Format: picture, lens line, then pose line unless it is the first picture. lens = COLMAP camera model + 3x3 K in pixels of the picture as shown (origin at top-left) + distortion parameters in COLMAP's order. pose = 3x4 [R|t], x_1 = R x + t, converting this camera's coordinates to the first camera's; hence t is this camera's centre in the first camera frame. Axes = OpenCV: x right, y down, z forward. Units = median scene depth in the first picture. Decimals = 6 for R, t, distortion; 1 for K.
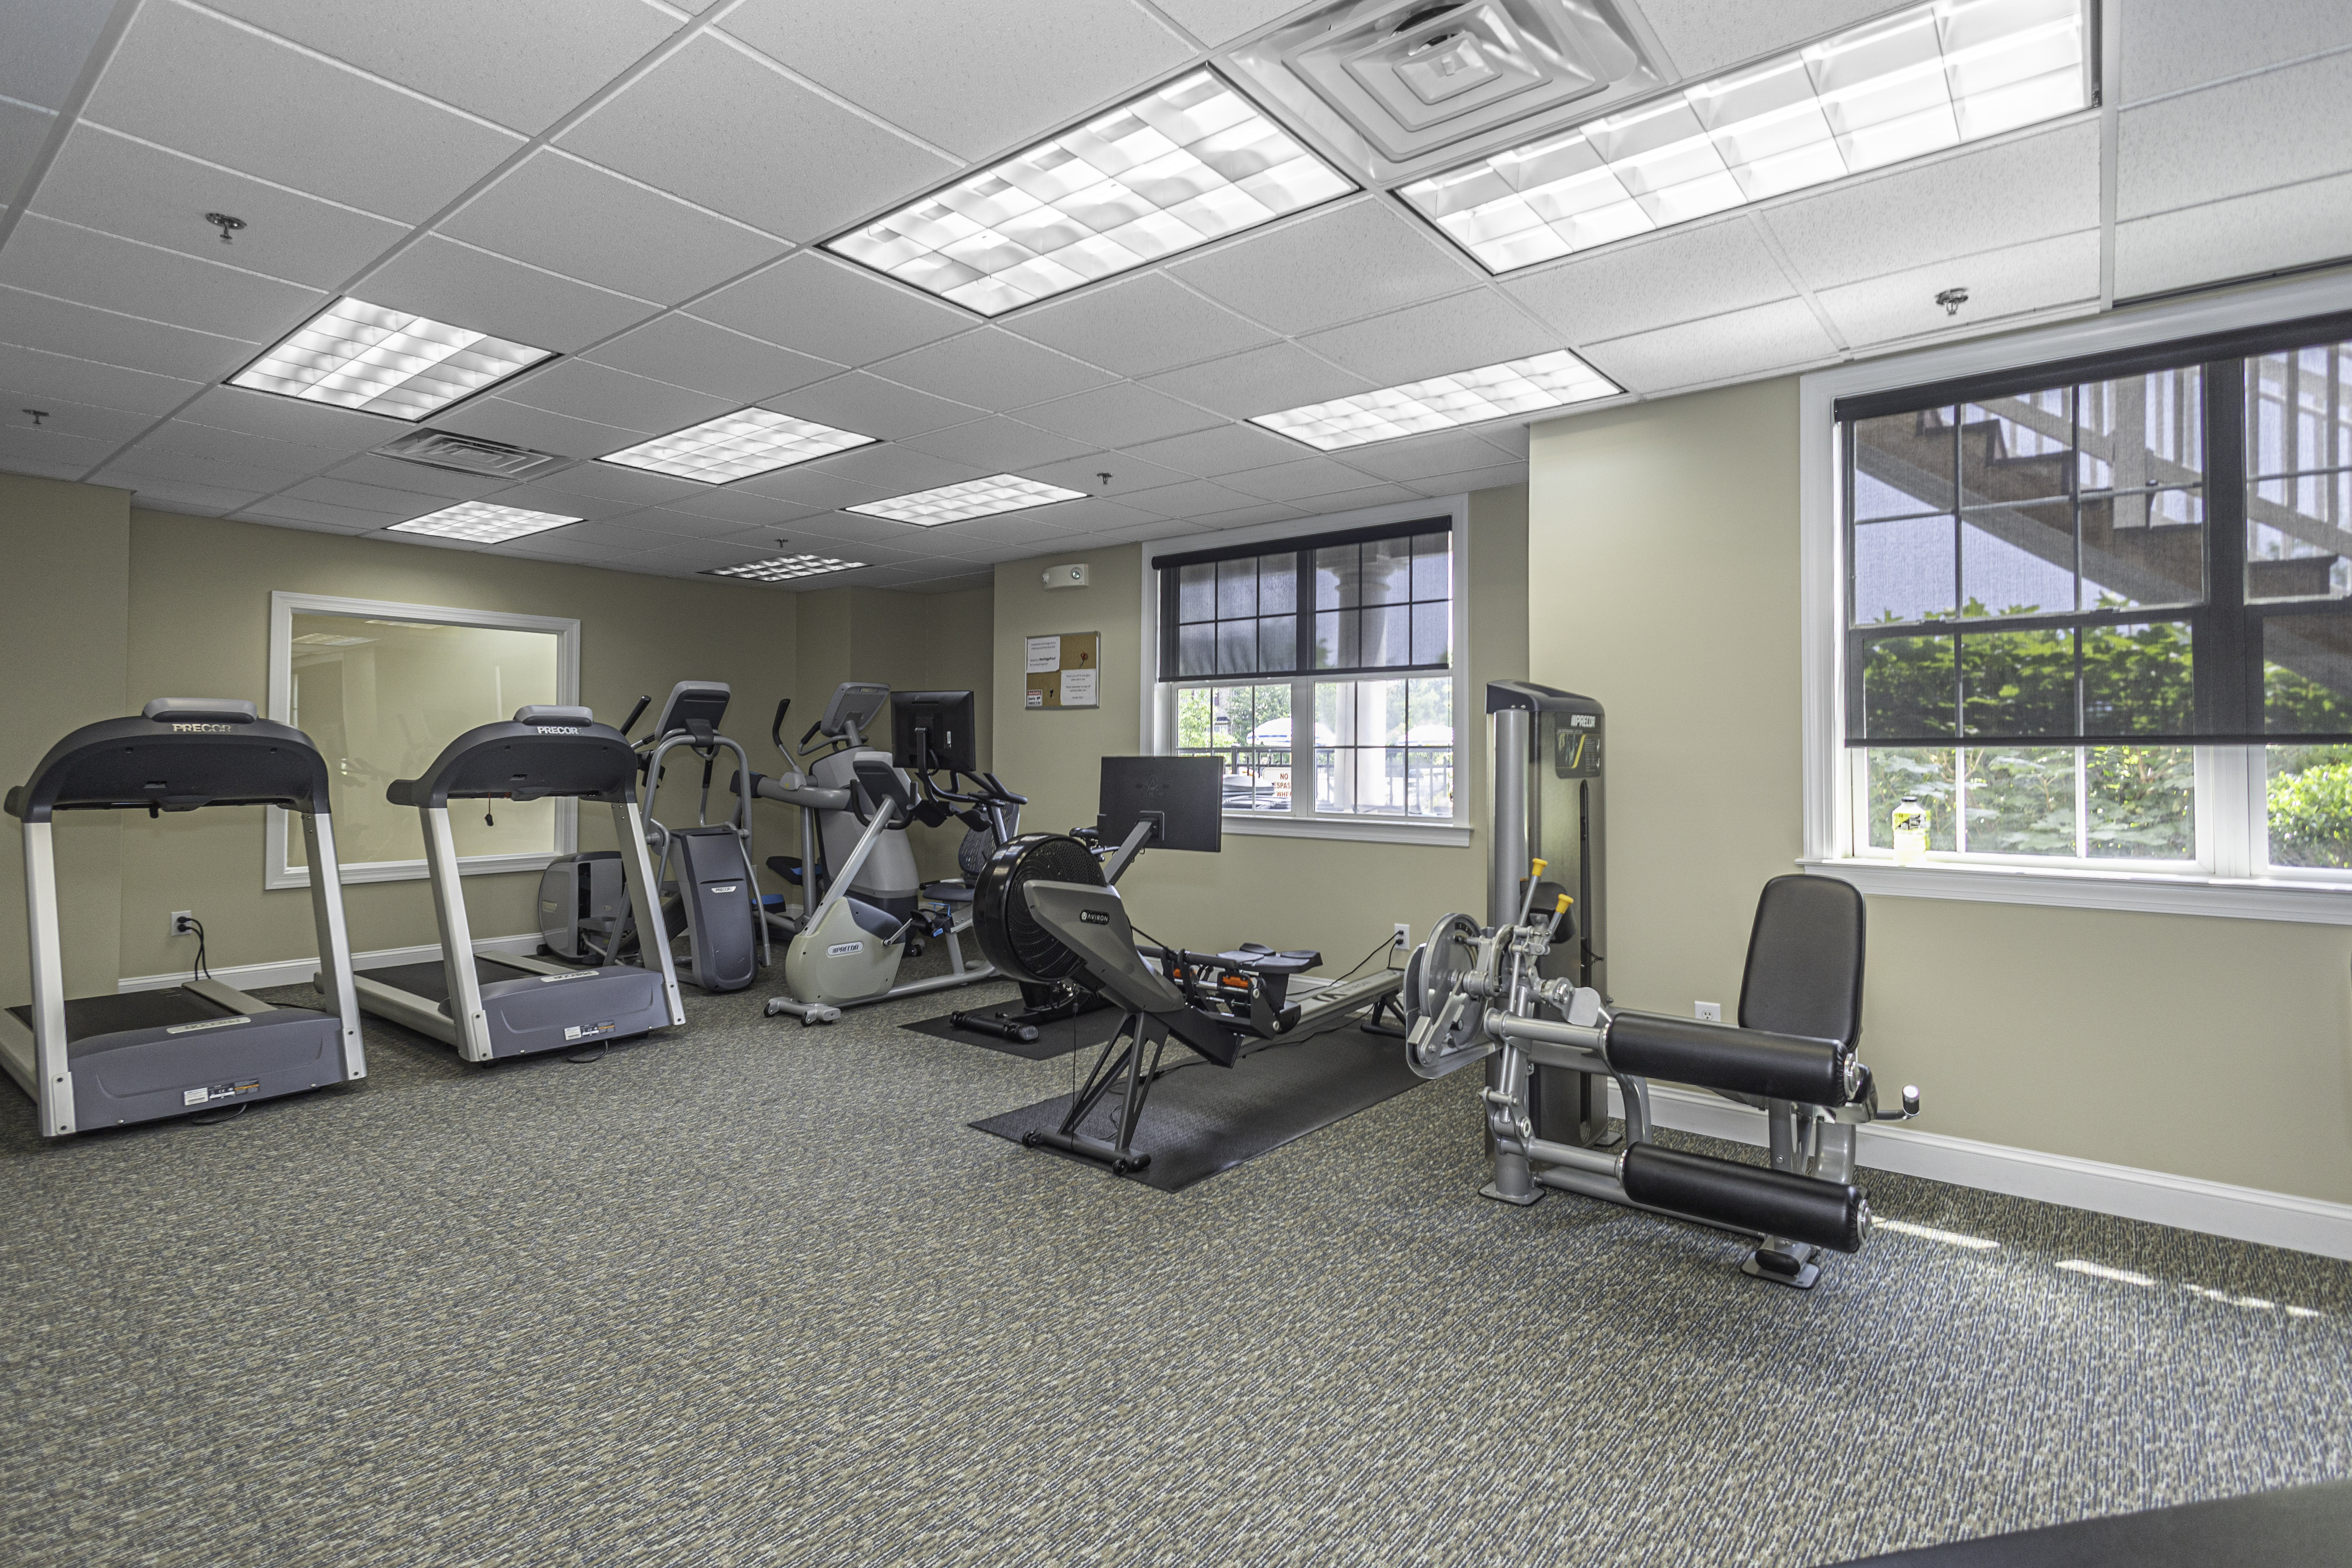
lens RADIAL K [[1155.0, 0, 1173.9], [0, 1155.0, 734.8], [0, 0, 1]] dist [-0.002152, -0.001459]
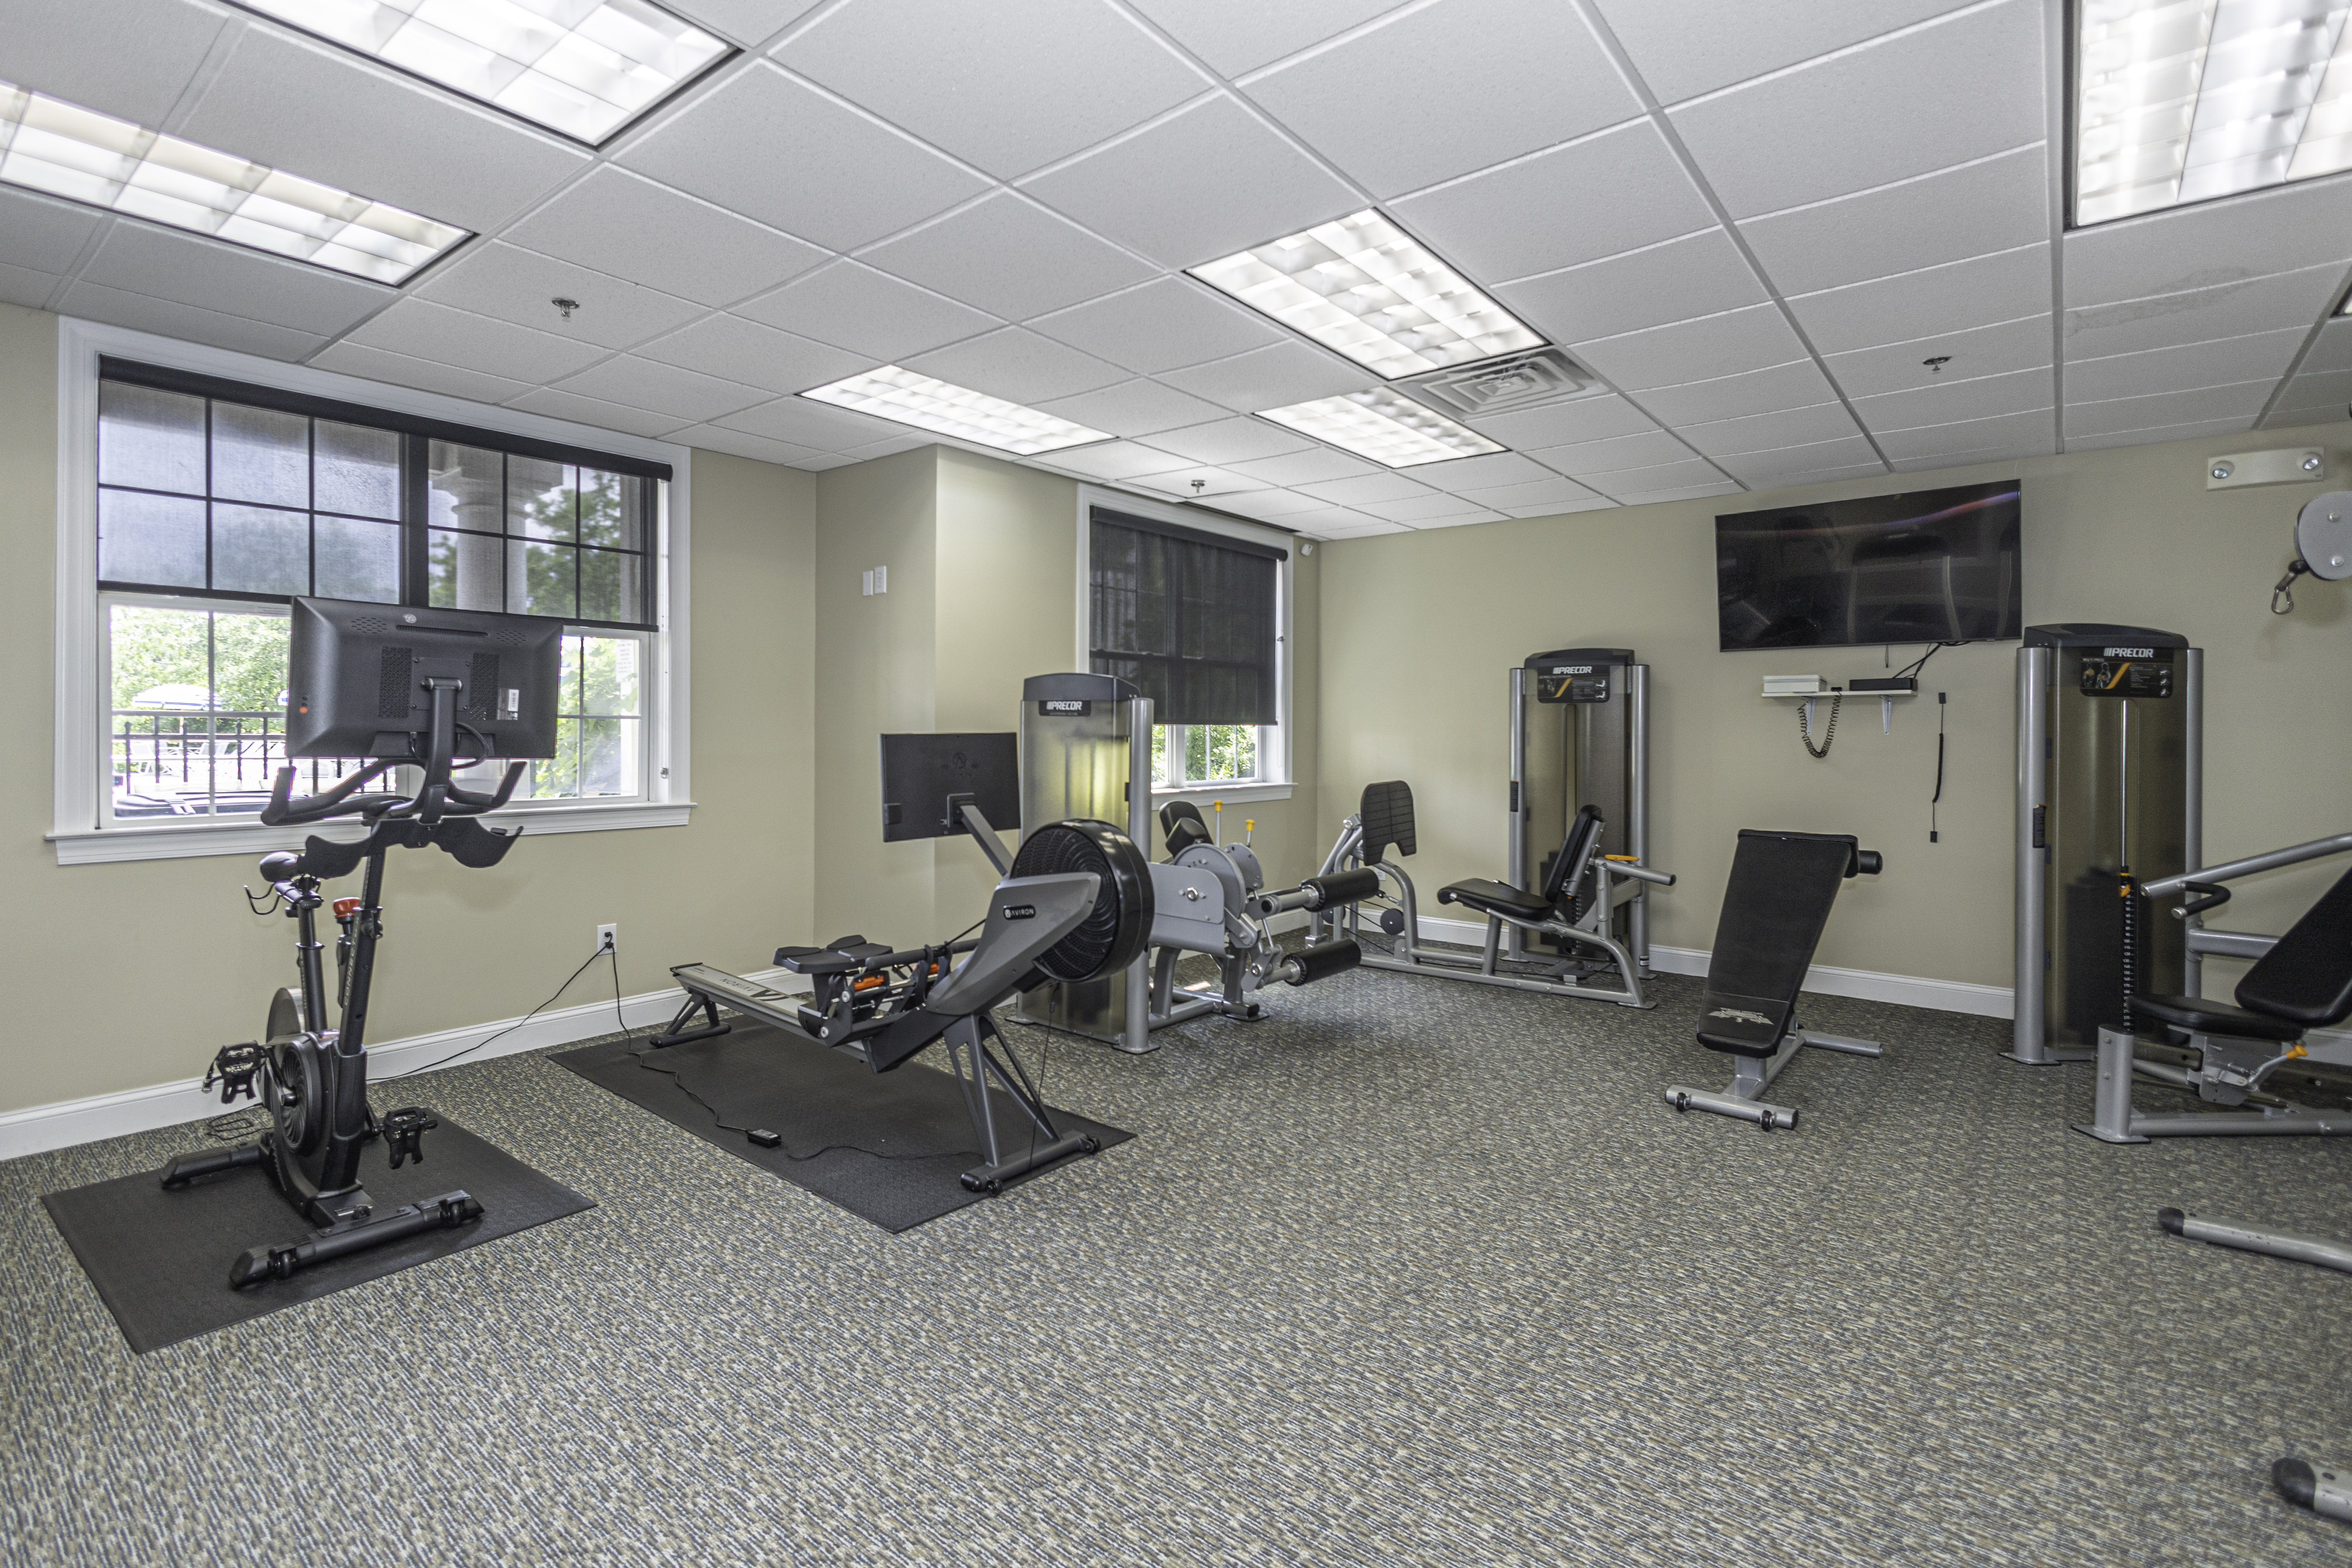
lens RADIAL K [[1106.5, 0, 1174.3], [0, 1106.5, 737.9], [0, 0, 1]] dist [0.001802, 0.000020]
pose [[-0.001047, -0.010957, 0.999939, -0.930357], [-0.027848, 0.999552, 0.010924, 0.007559], [-0.999612, -0.027835, -0.001352, 0.871610]]
